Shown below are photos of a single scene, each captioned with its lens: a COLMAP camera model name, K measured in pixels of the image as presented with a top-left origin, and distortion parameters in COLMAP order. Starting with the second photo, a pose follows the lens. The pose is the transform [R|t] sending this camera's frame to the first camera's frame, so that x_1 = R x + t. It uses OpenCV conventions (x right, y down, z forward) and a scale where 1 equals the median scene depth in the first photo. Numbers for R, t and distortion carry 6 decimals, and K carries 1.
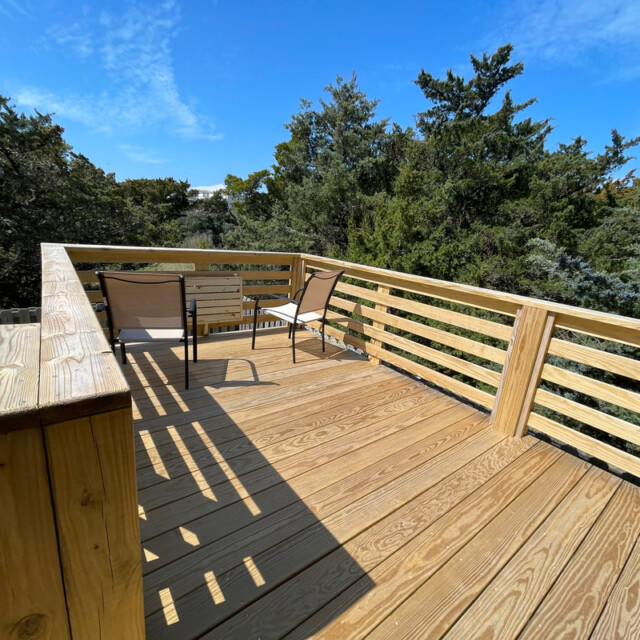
lens RADIAL K [[345.2, 0, 320.2], [0, 345.2, 320.8], [0, 0, 1]] dist [0.002729, 0.001205]
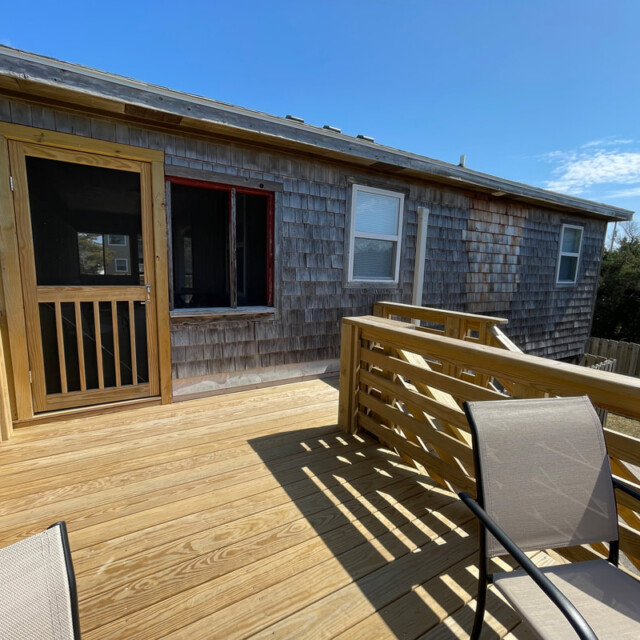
lens RADIAL K [[345.2, 0, 319.4], [0, 345.2, 322.3], [0, 0, 1]] dist [0.002729, 0.001205]
pose [[-0.985299, -0.135045, 0.104636, -0.275728], [-0.080893, 0.908264, 0.410503, -0.537460], [-0.150474, 0.396004, -0.905836, 1.817079]]
